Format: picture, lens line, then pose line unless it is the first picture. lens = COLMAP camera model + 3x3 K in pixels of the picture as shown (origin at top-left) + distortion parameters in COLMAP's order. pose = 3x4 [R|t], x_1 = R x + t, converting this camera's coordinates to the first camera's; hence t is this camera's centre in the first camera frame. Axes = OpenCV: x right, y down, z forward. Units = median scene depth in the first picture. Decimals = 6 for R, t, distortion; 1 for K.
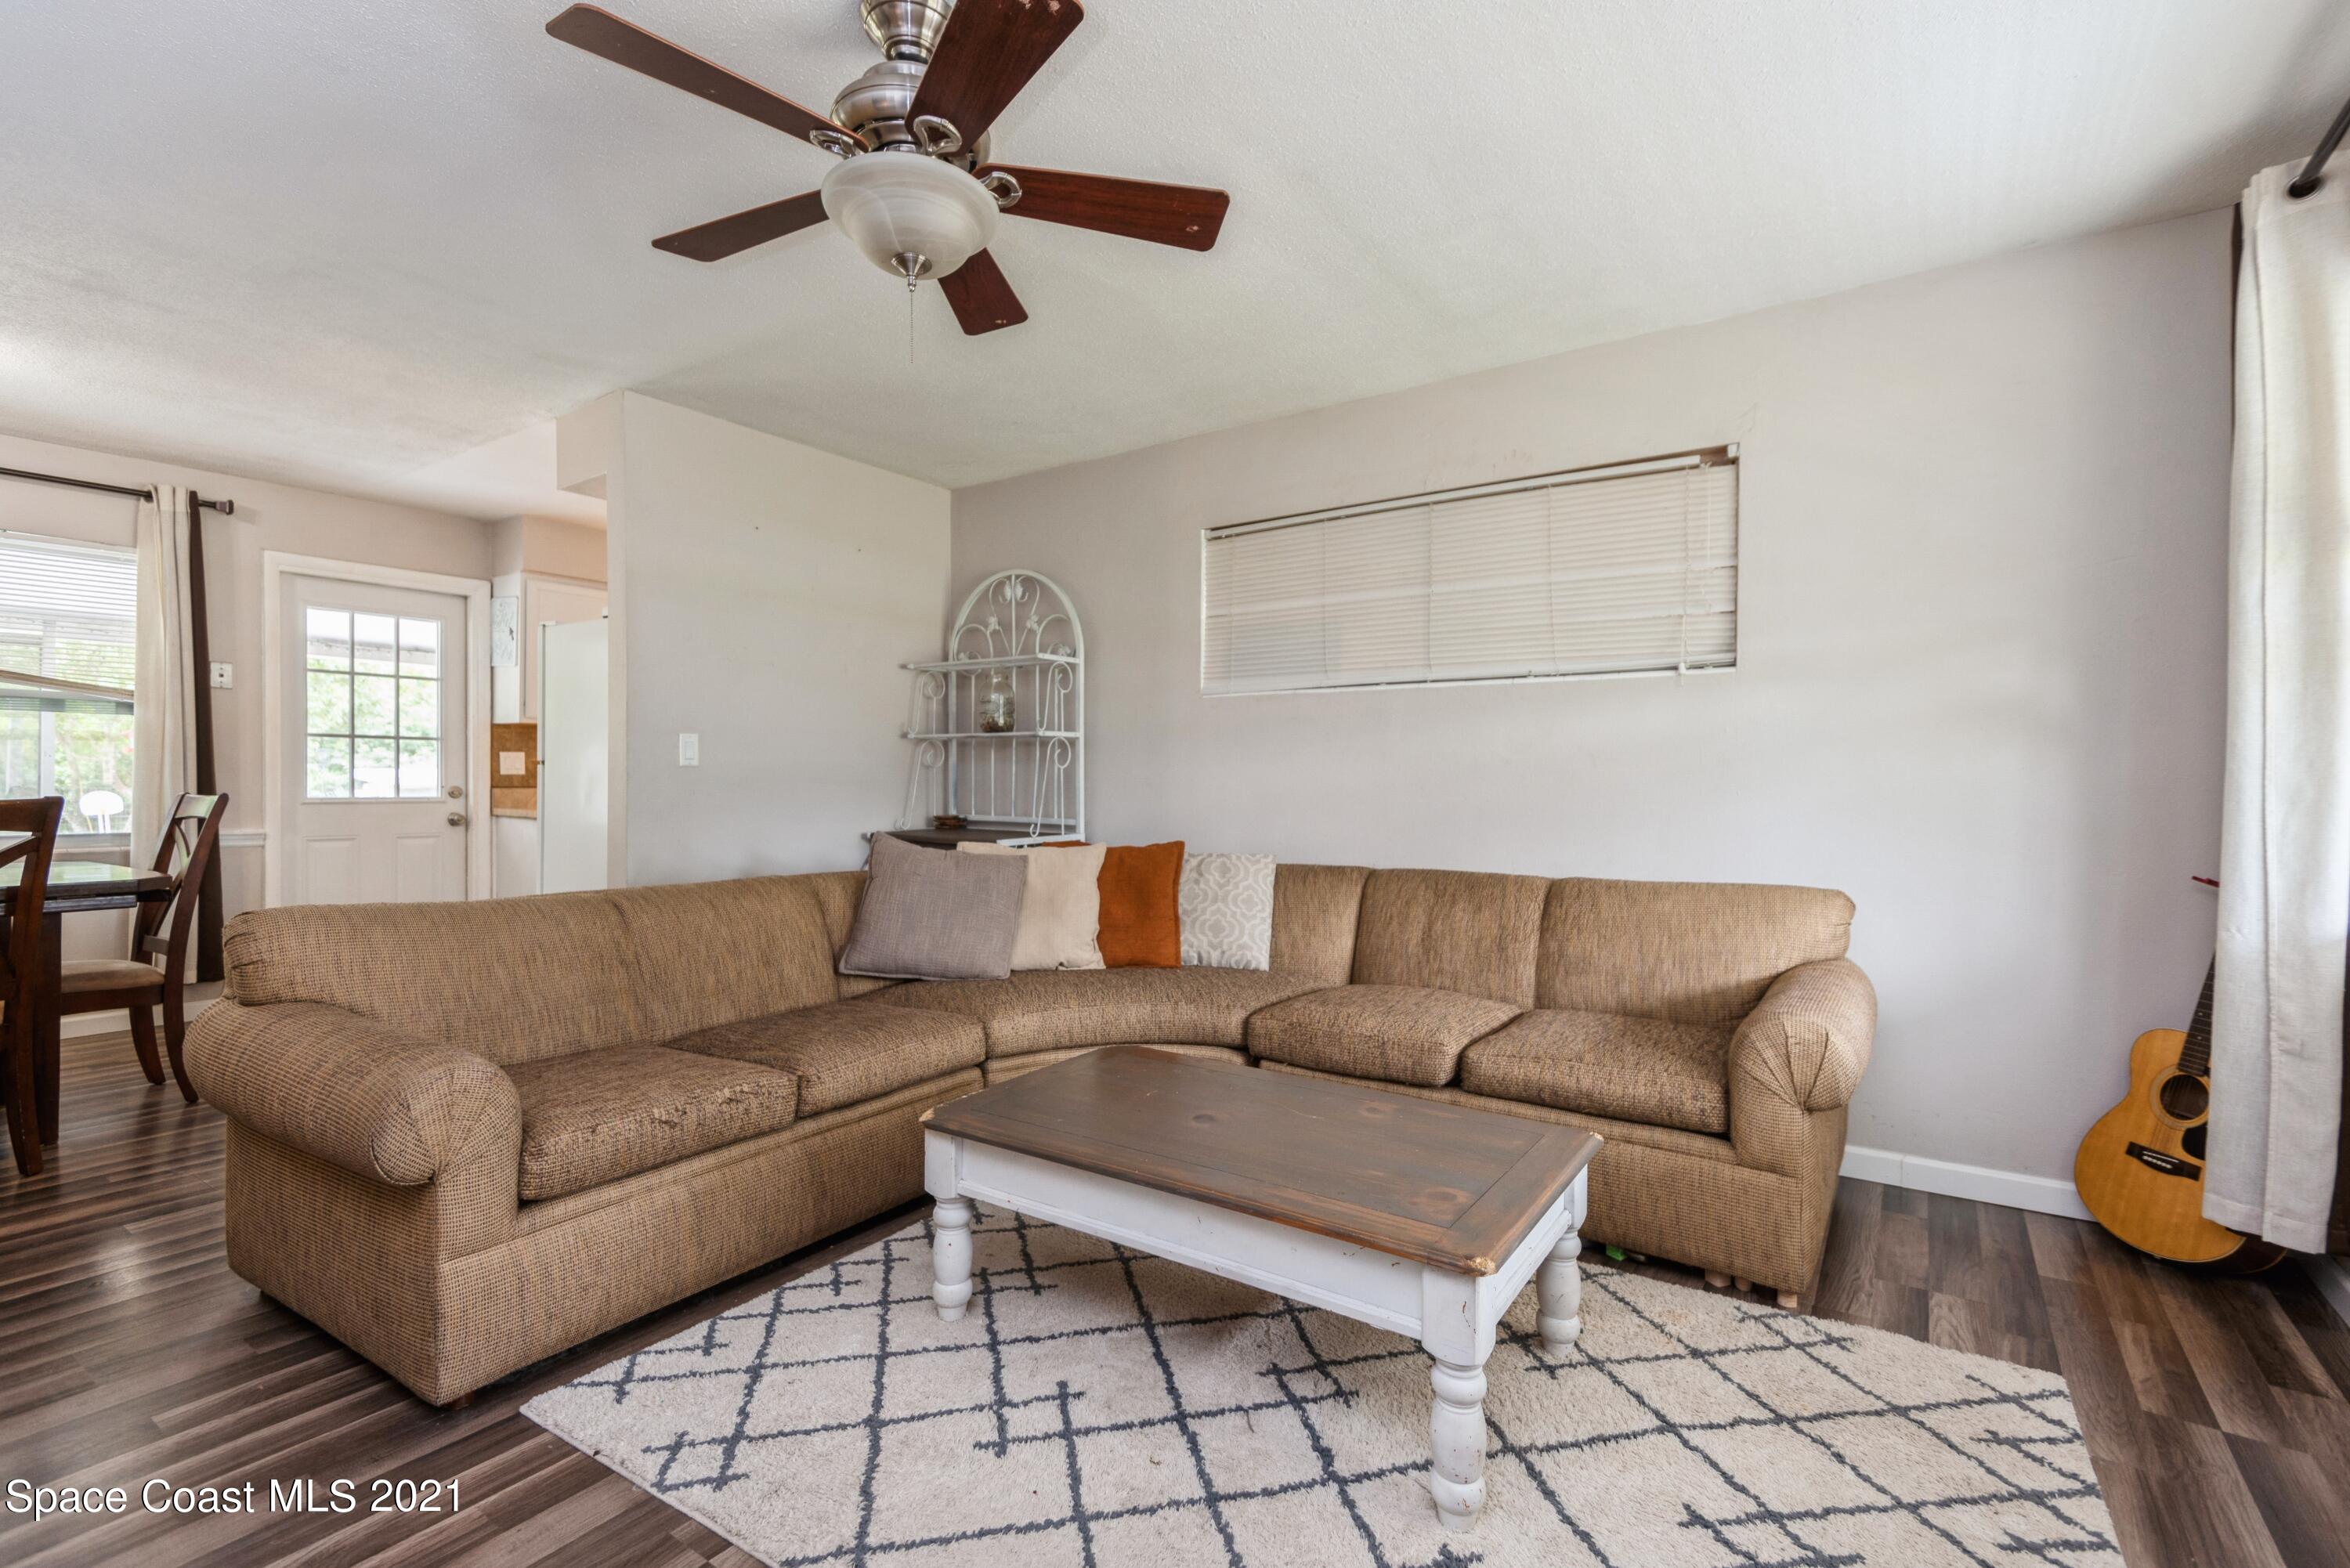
lens RADIAL K [[1070.6, 0, 1164.1], [0, 1070.6, 777.6], [0, 0, 1]] dist [0.038200, -0.019429]
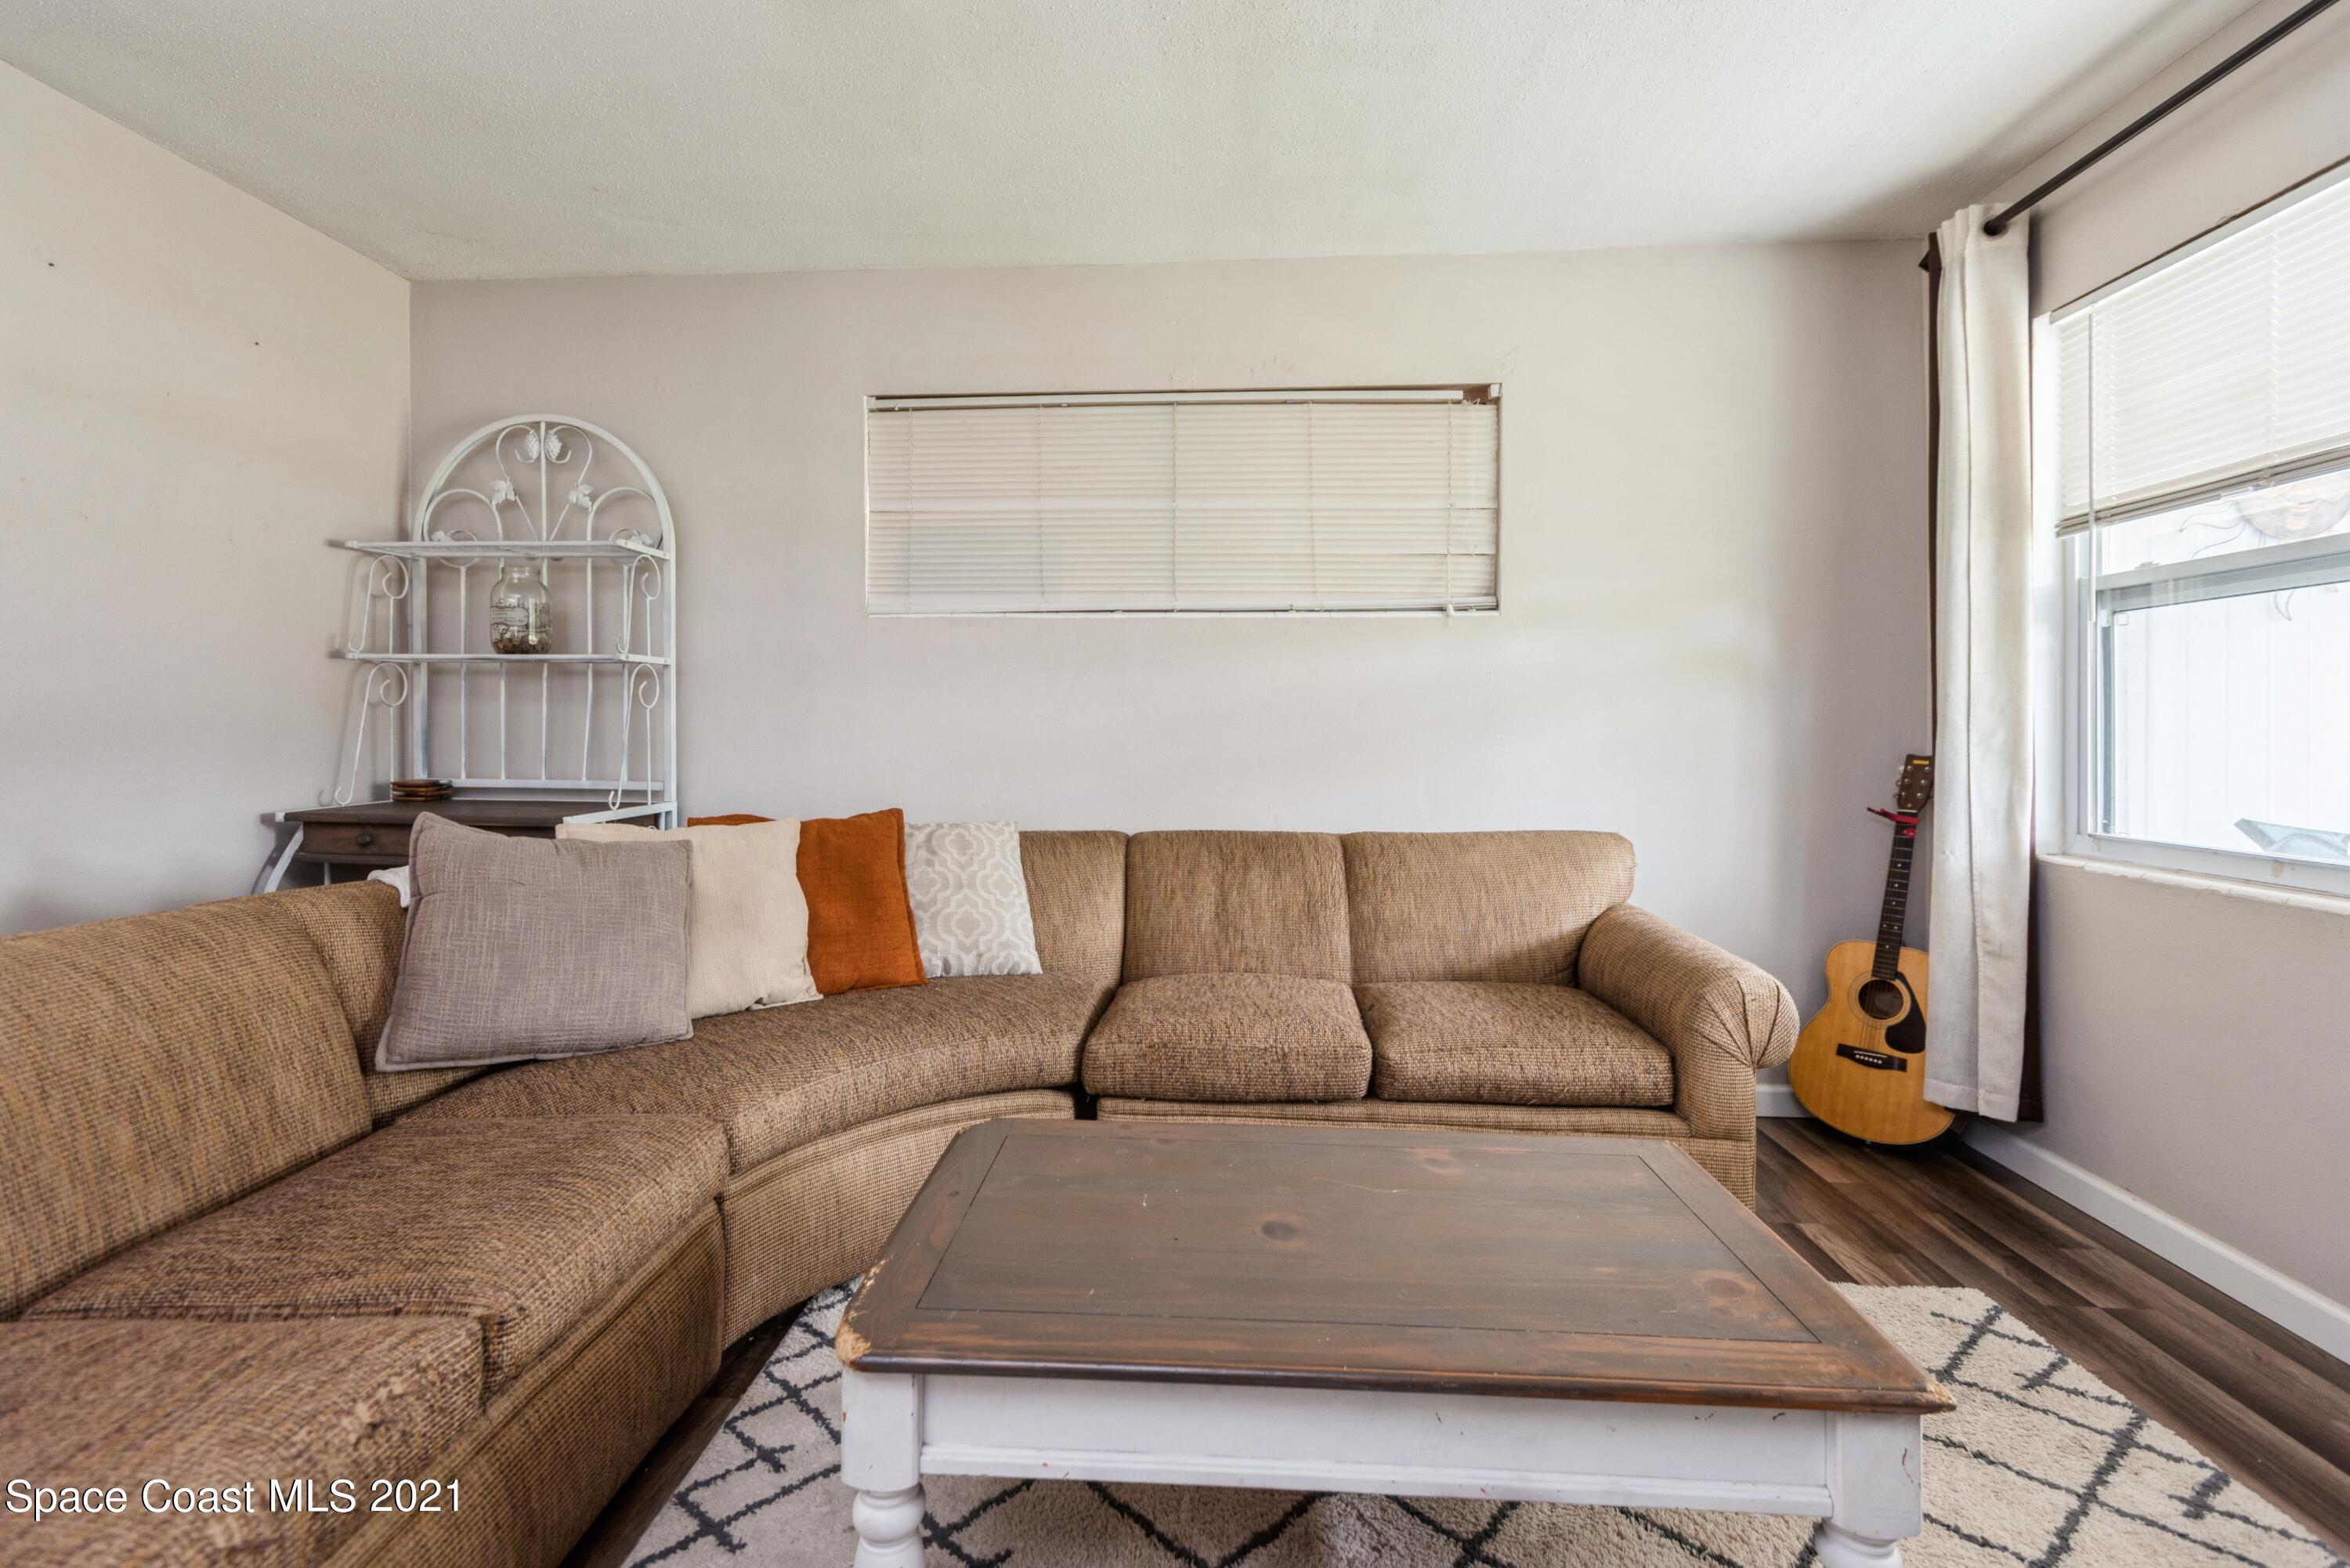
lens RADIAL K [[1095.5, 0, 1158.5], [0, 1095.5, 726.1], [0, 0, 1]] dist [0.036897, -0.018803]
pose [[0.855552, 0.000276, 0.517716, -0.254162], [-0.000806, 0.999999, 0.000798, 0.002275], [-0.517716, -0.001100, 0.855552, 0.300411]]
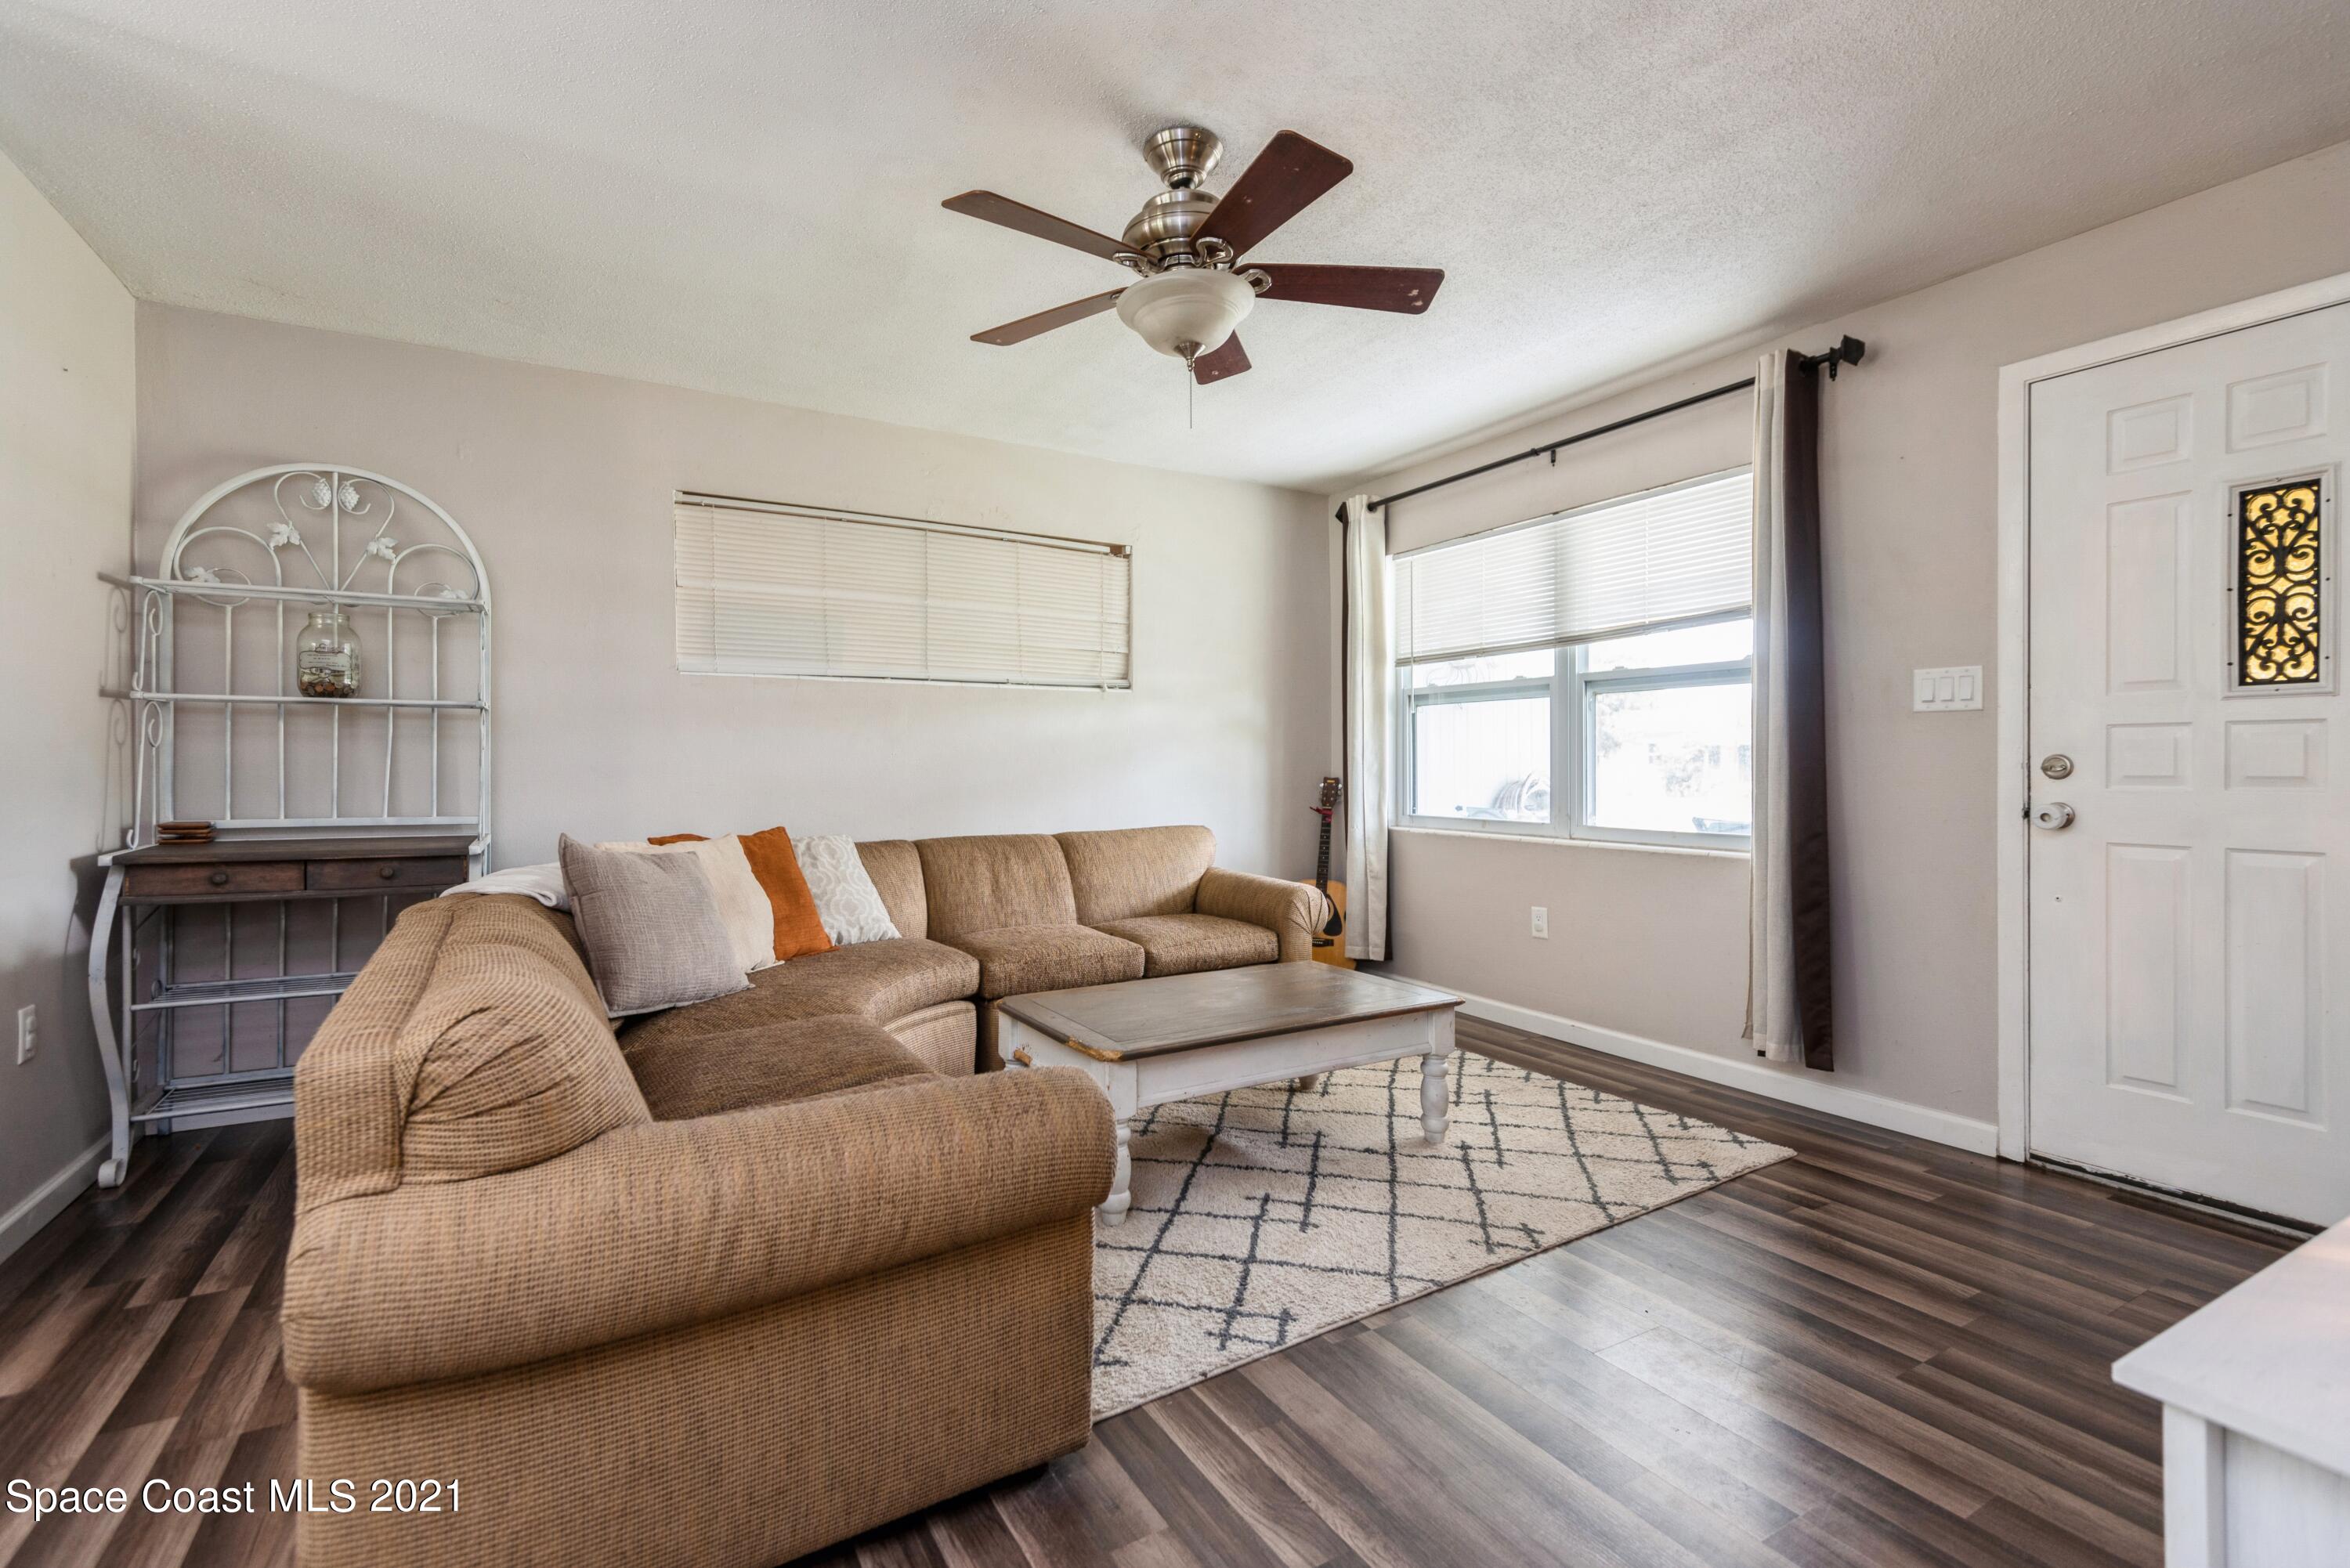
lens RADIAL K [[1056.9, 0, 1178.5], [0, 1056.9, 763.2], [0, 0, 1]] dist [0.037370, -0.018072]
pose [[0.405491, -0.004716, 0.914087, -0.828971], [0.000870, 0.999988, 0.004773, -0.003395], [-0.914099, -0.001140, 0.405490, 0.318253]]
